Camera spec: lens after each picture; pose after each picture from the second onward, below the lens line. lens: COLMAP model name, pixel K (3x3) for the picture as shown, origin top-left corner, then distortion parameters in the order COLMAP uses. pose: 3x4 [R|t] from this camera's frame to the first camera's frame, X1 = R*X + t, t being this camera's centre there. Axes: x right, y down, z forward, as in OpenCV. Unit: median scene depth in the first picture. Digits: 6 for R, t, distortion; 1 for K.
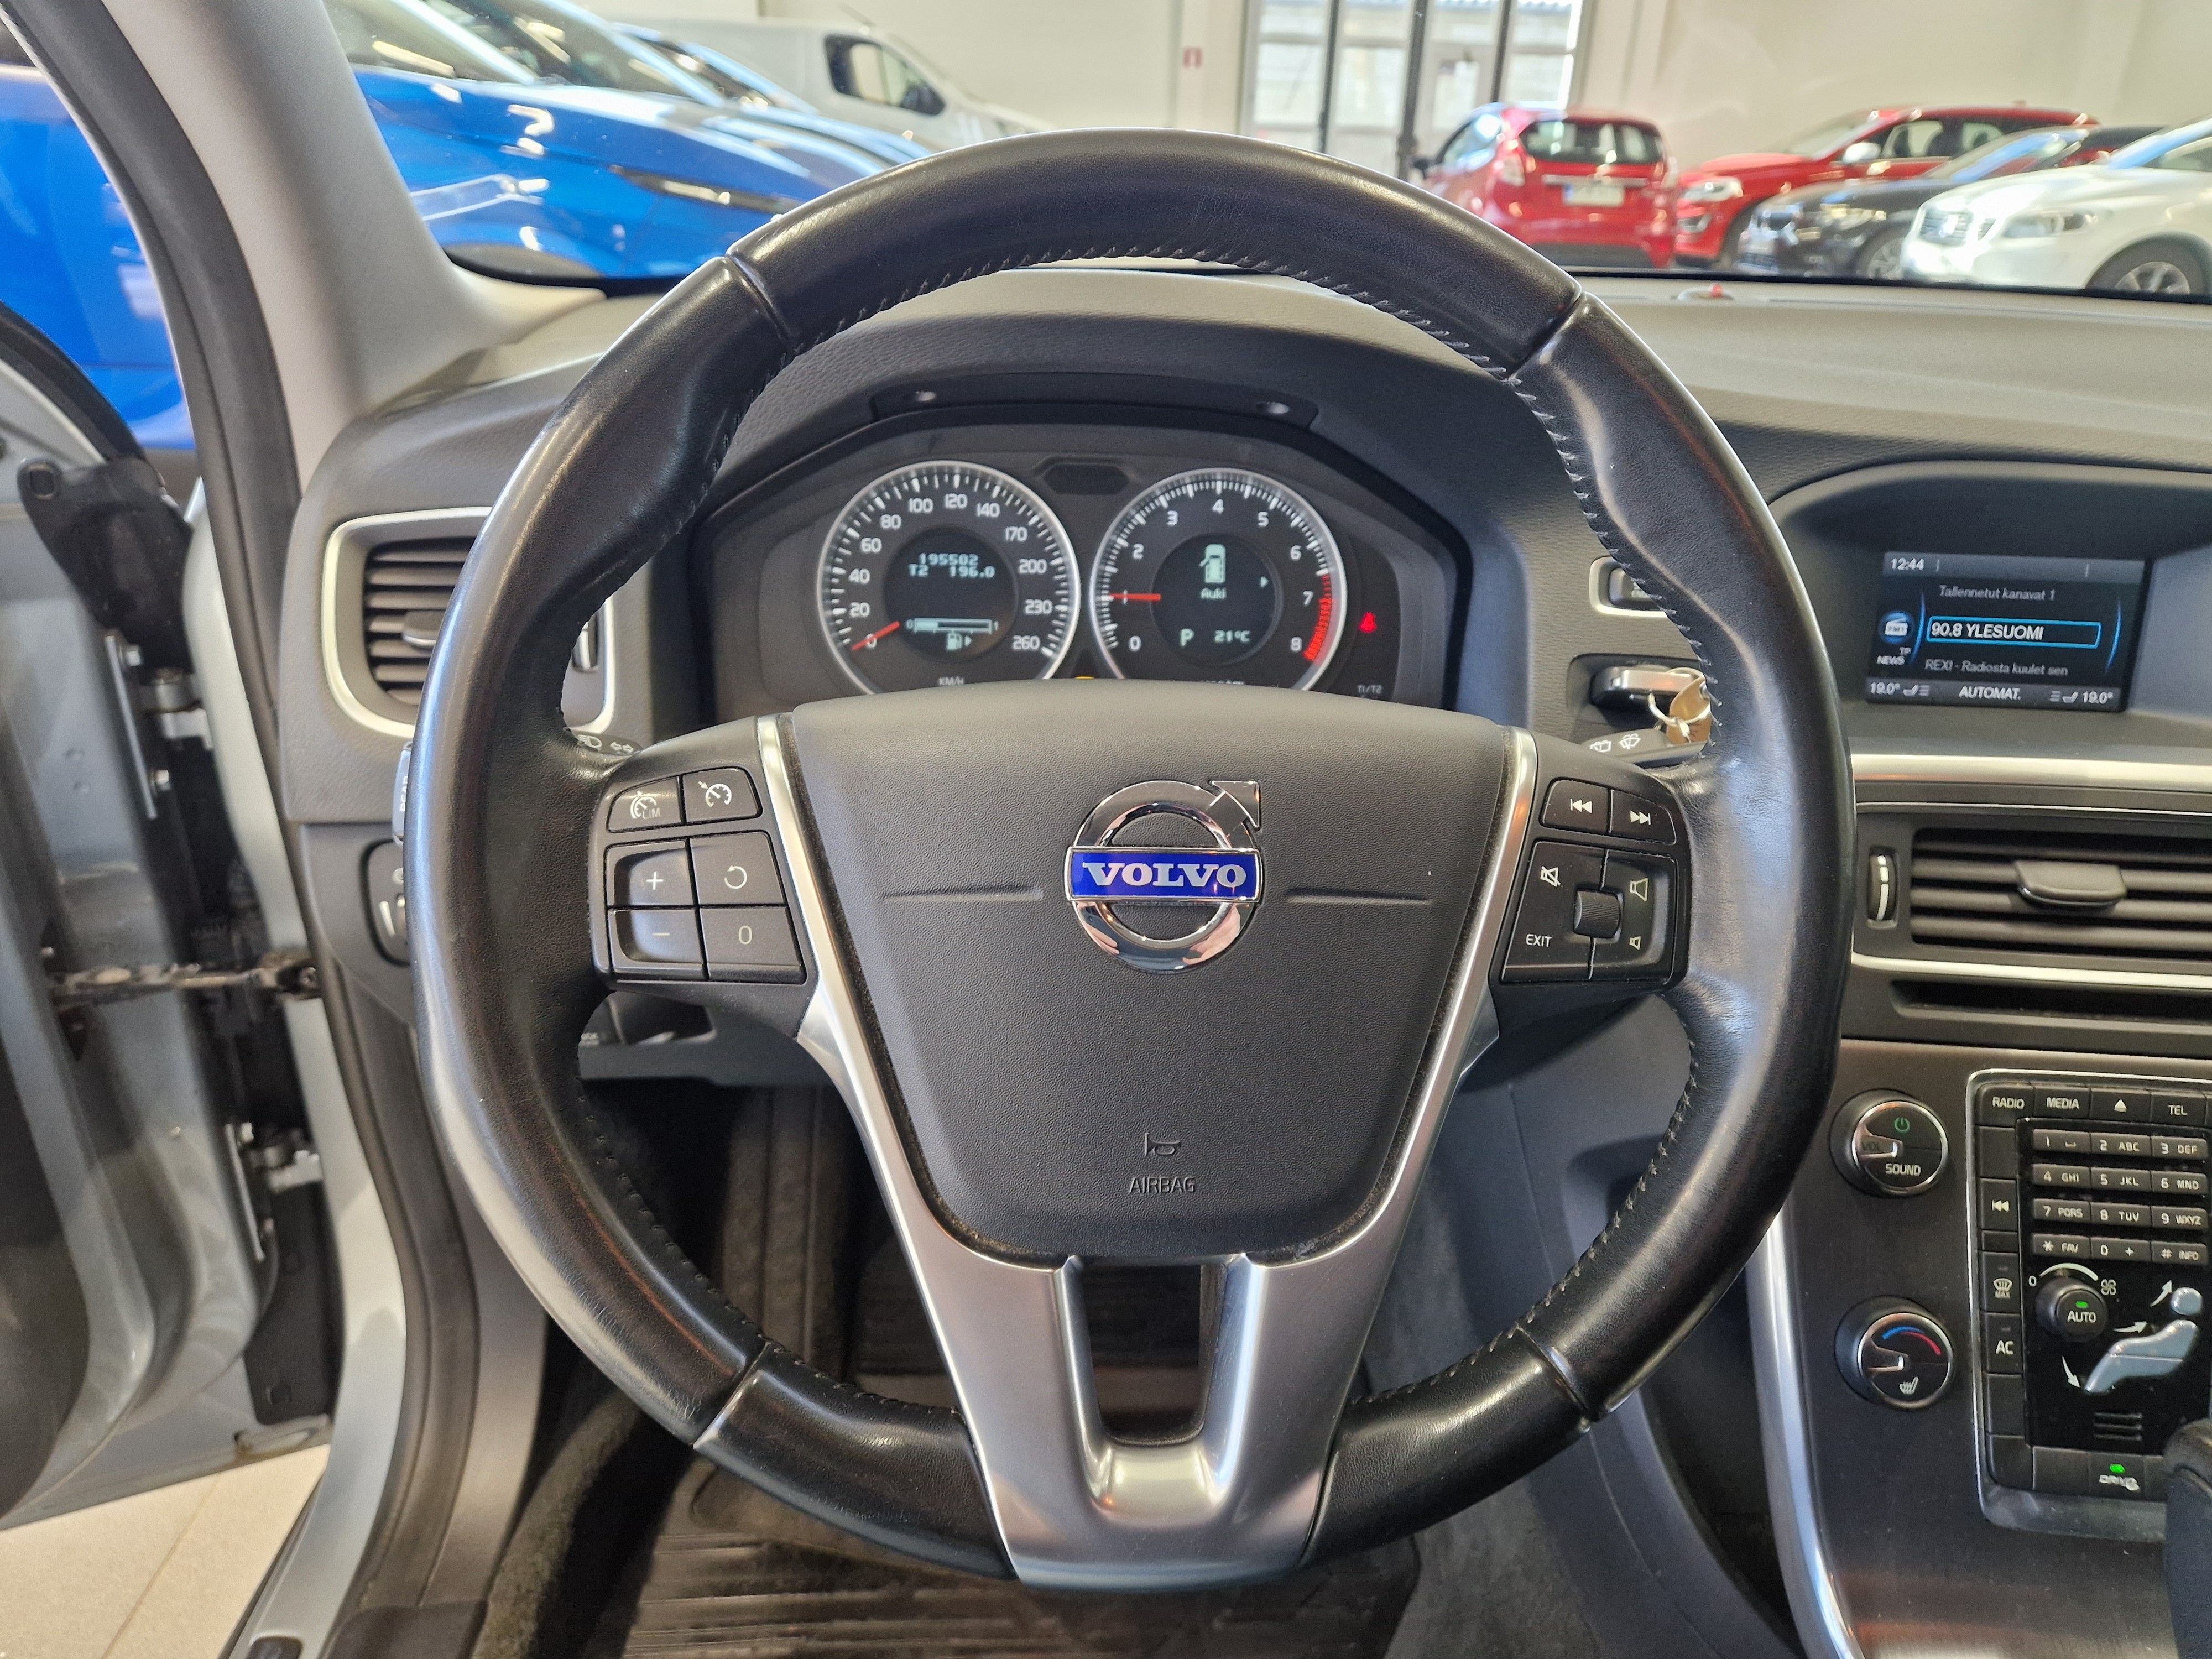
lens RADIAL K [[1494.2, 0, 1106.0], [0, 1494.2, 829.5], [0, 0, 1]] dist [0.110842, -0.099552]
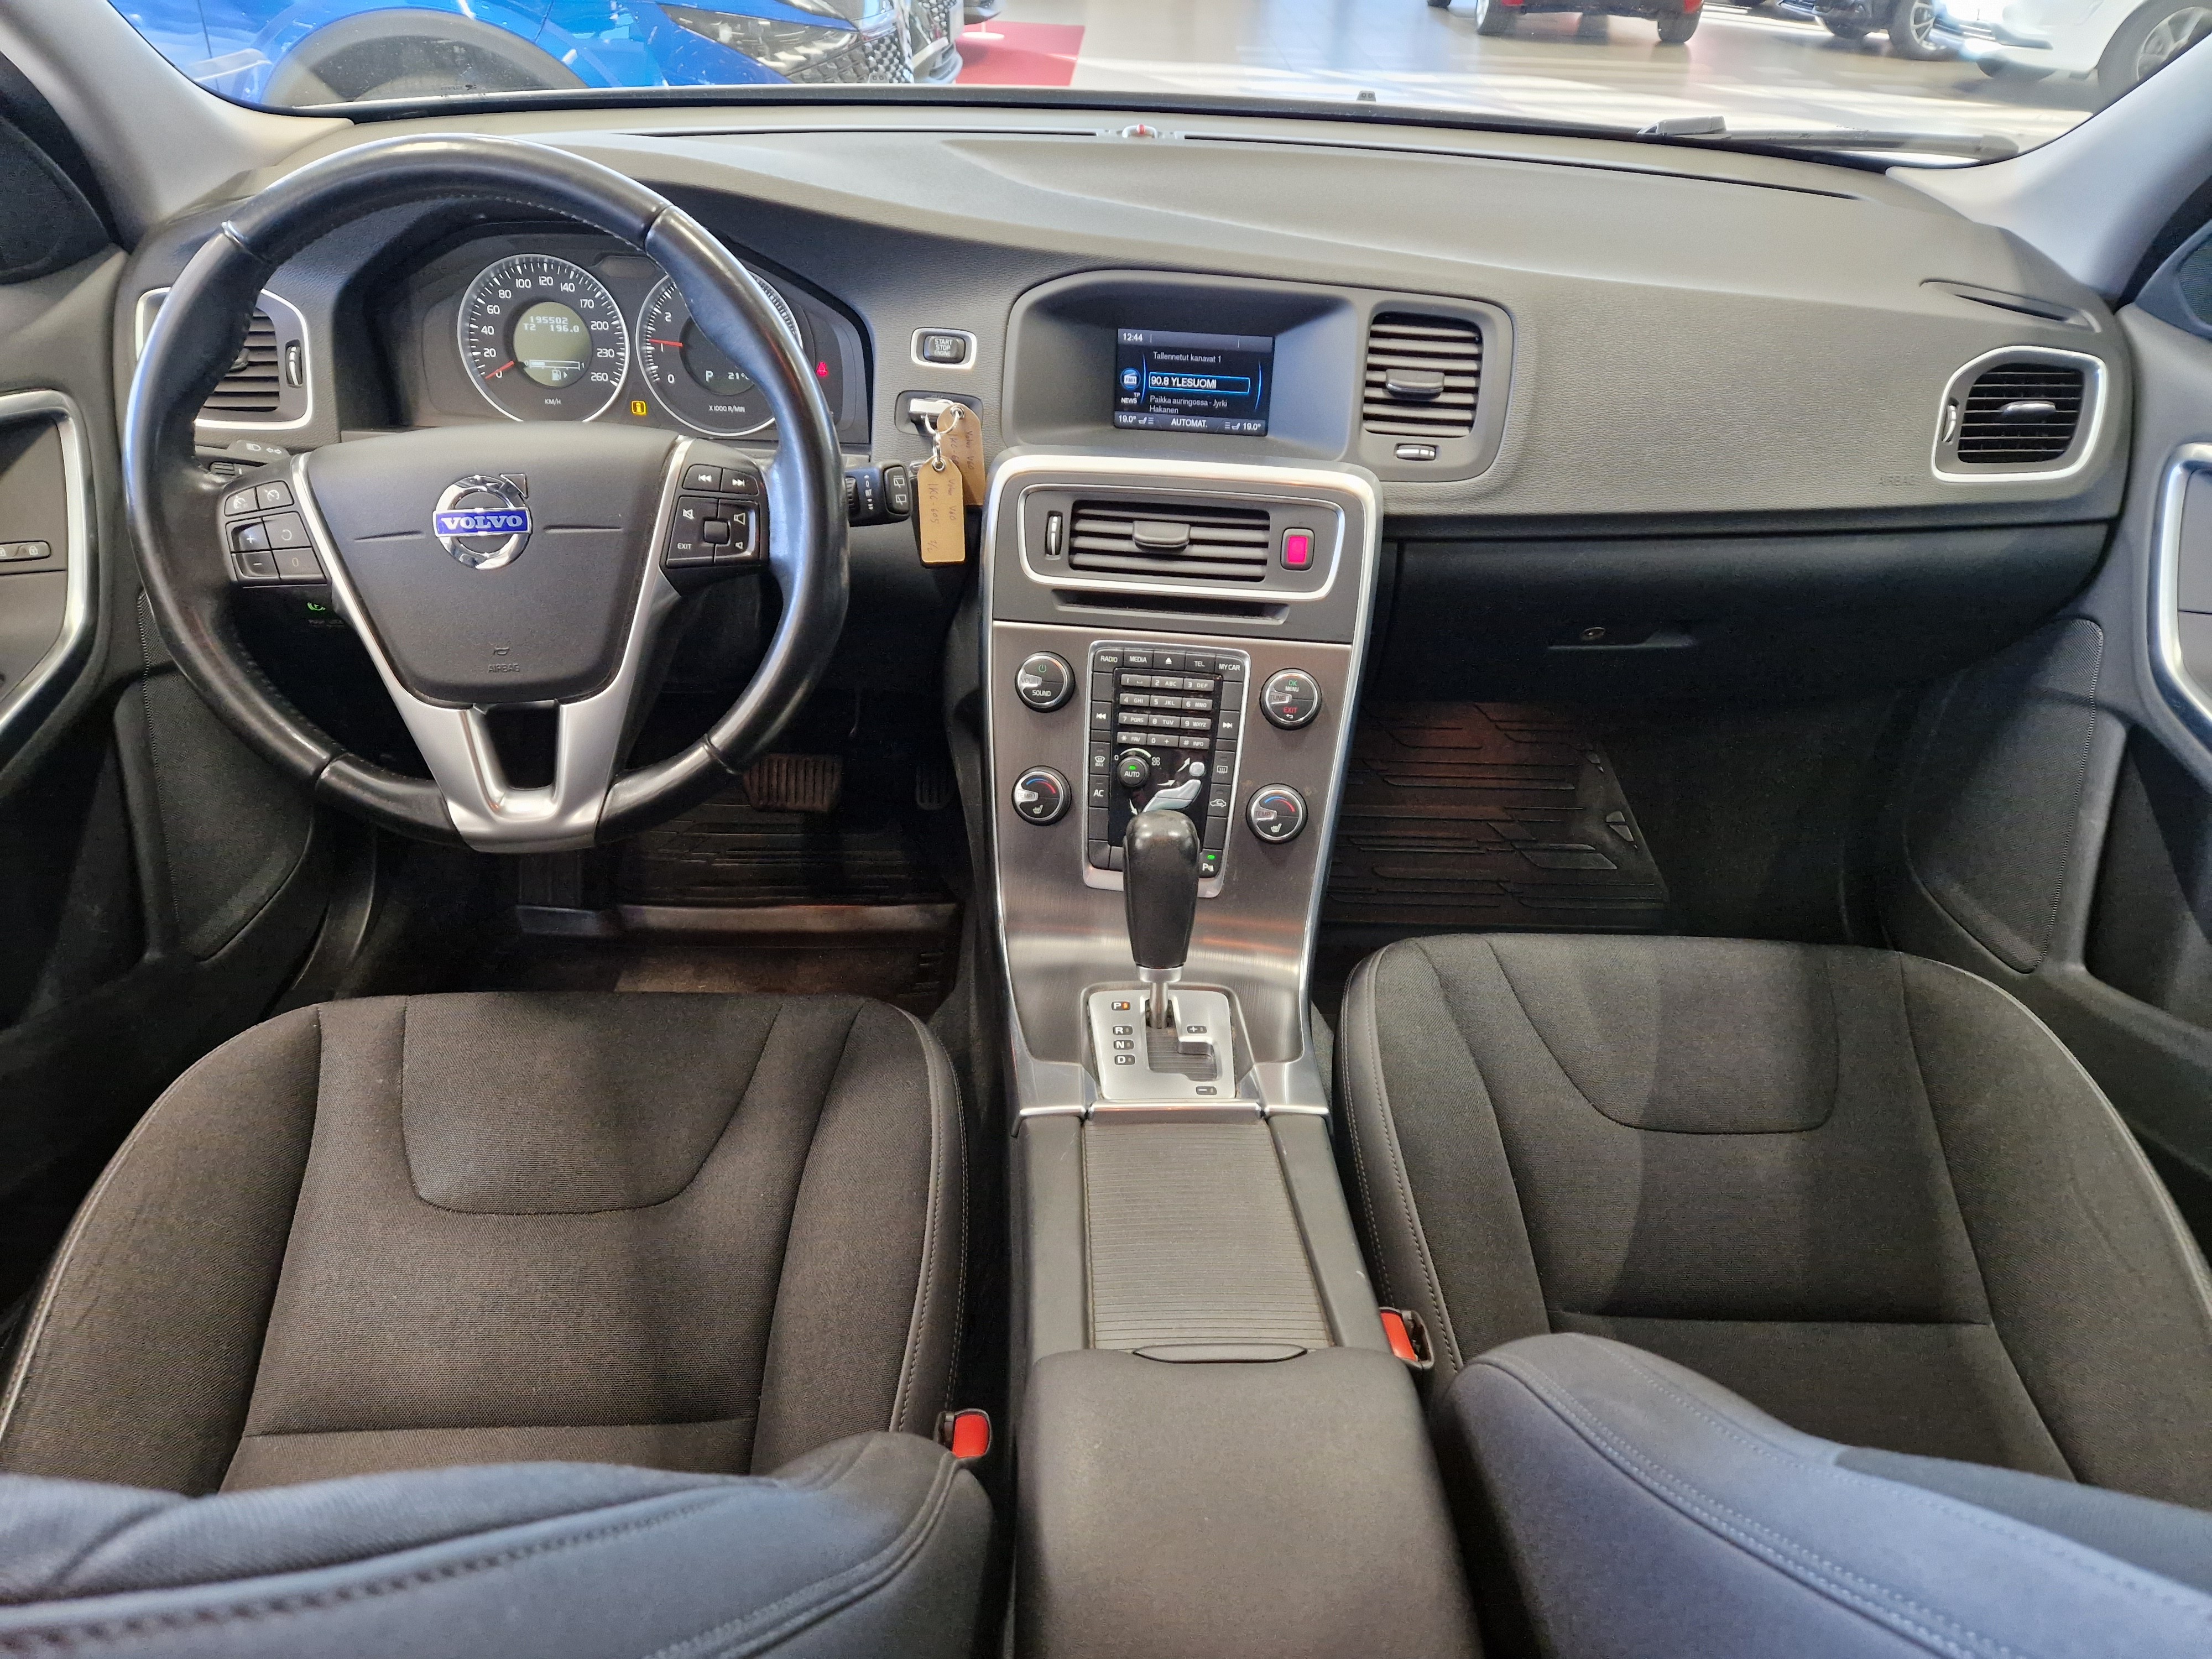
lens RADIAL K [[1471.7, 0, 1080.9], [0, 1471.7, 843.7], [0, 0, 1]] dist [0.092806, -0.076150]
pose [[0.998918, 0.024441, -0.039576, 0.527307], [-0.017533, 0.985912, 0.166346, 0.088390], [0.043084, -0.165472, 0.985273, -0.604308]]
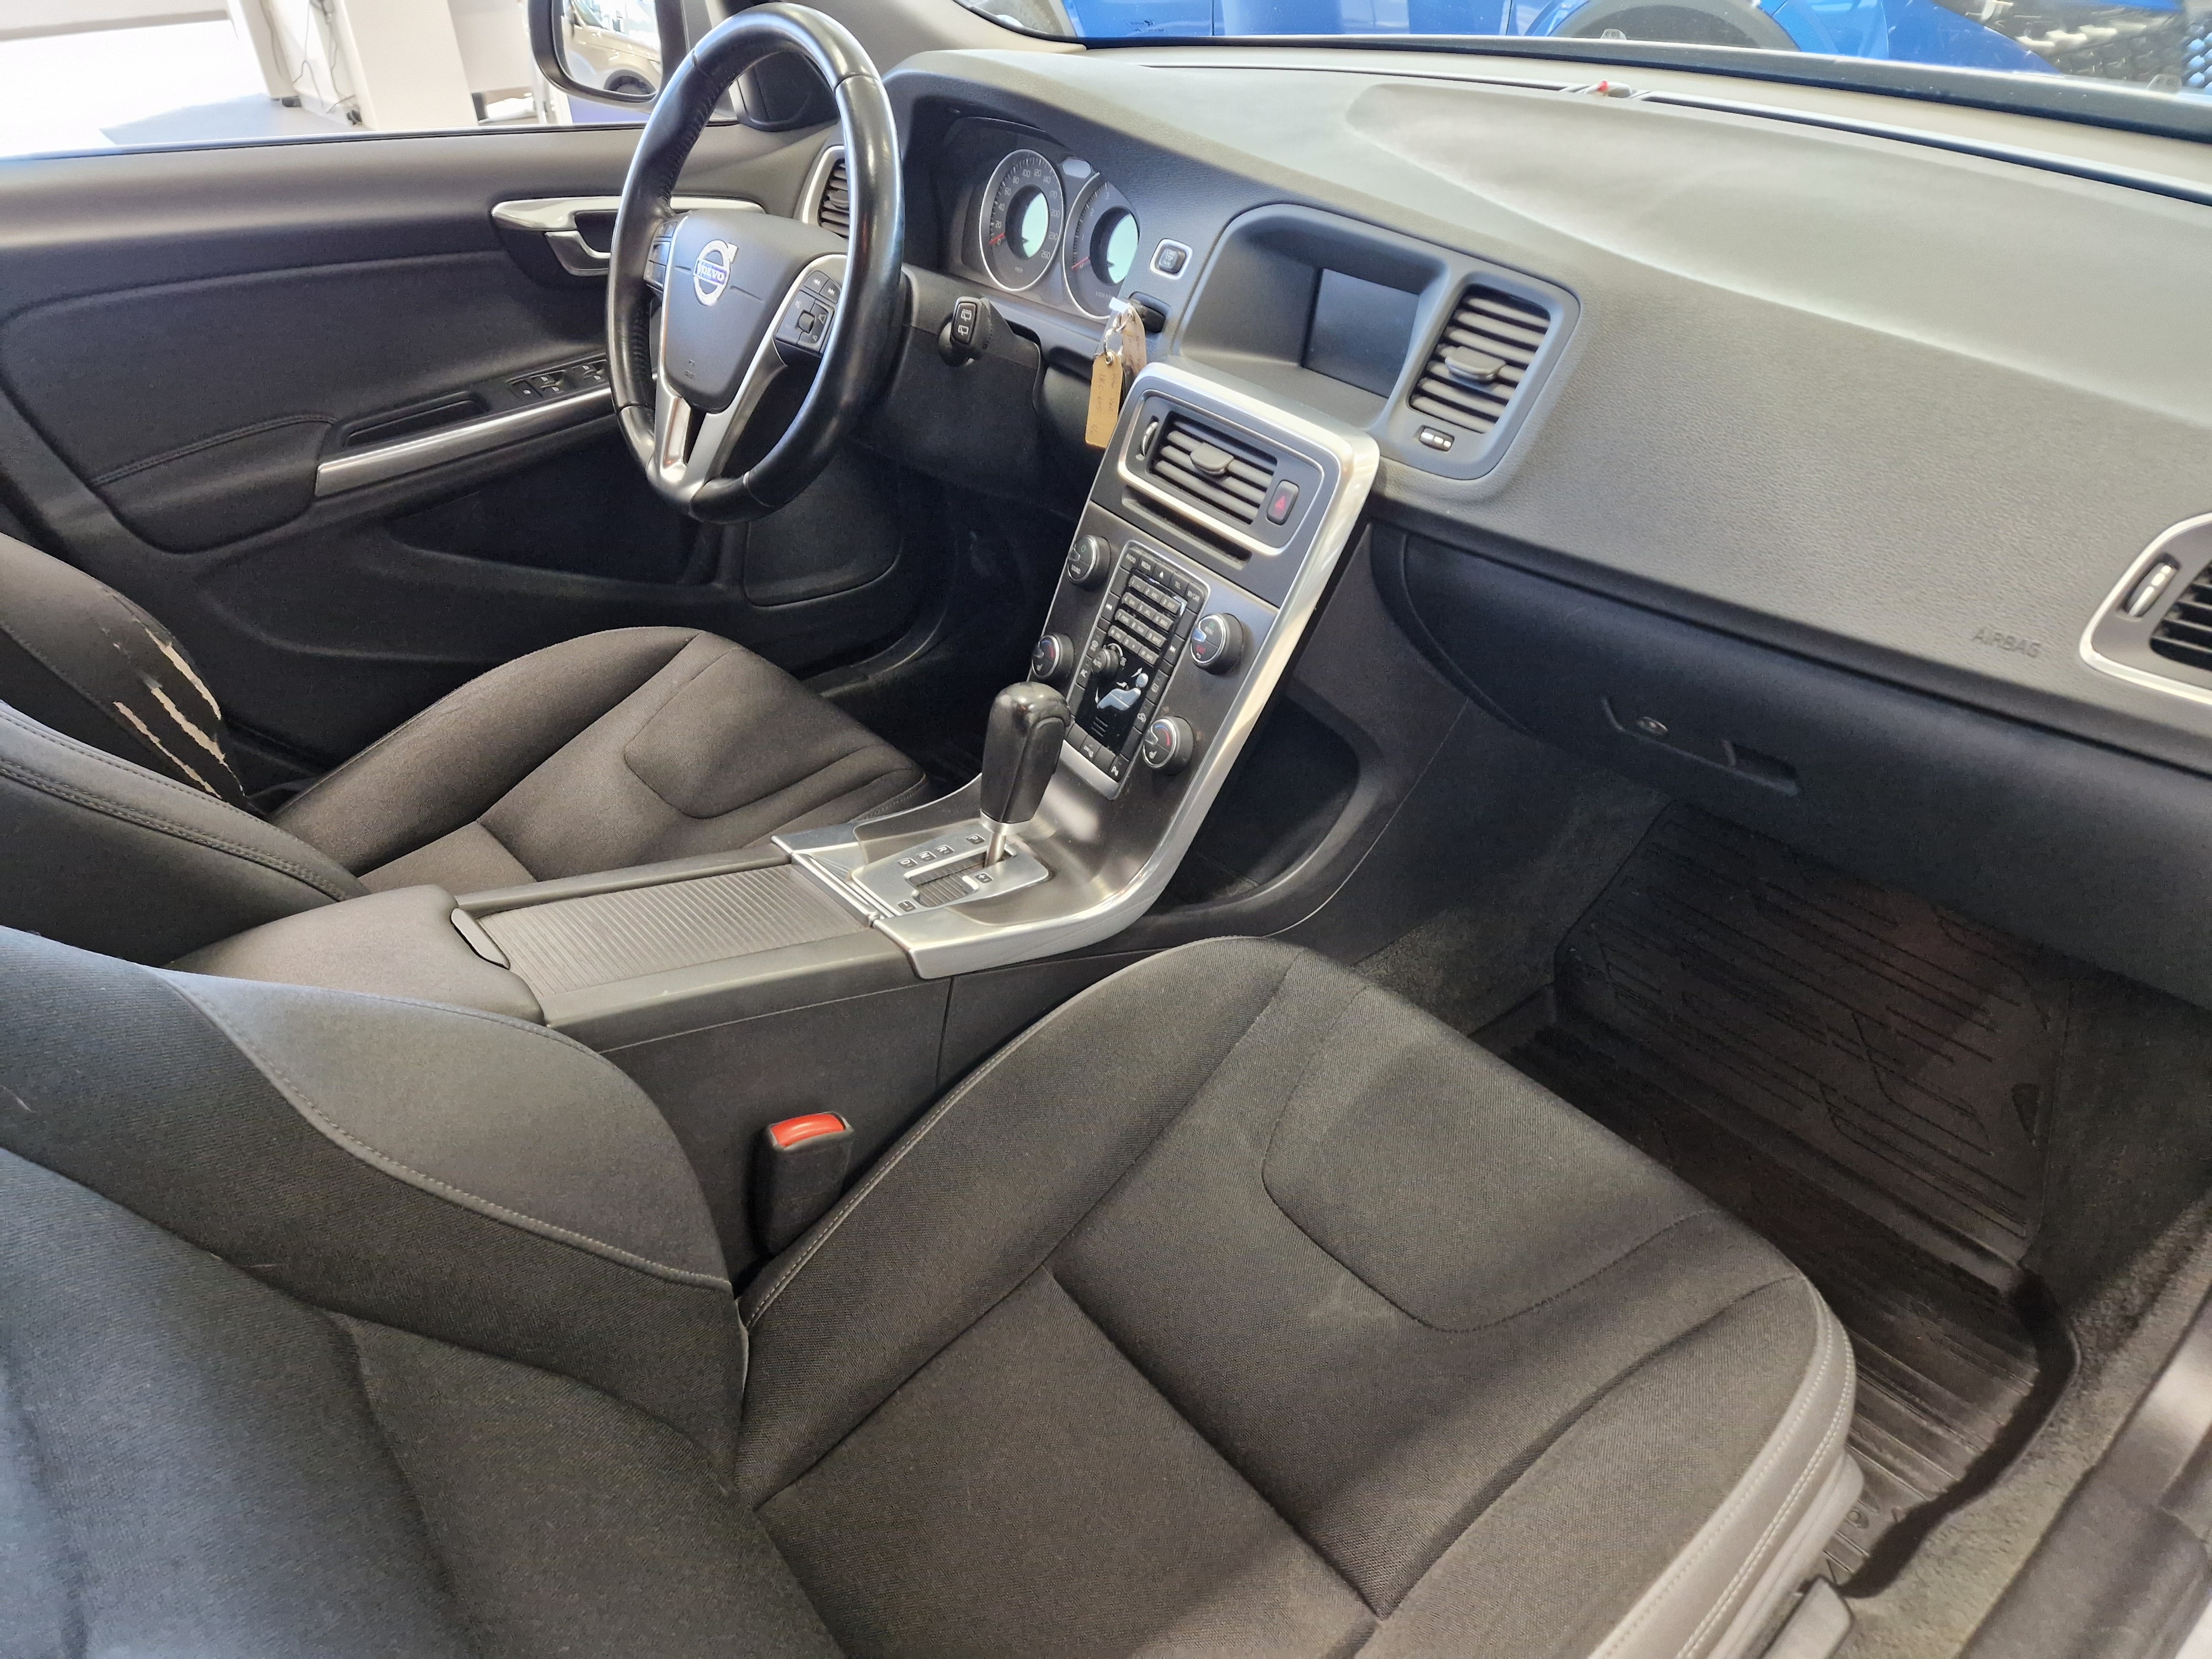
lens RADIAL K [[1471.7, 0, 1080.9], [0, 1471.7, 843.7], [0, 0, 1]] dist [0.092806, -0.076150]
pose [[0.566397, 0.422536, -0.707571, 1.679284], [-0.299464, 0.905399, 0.300956, -0.029039], [0.767799, 0.041432, 0.639350, -0.172188]]
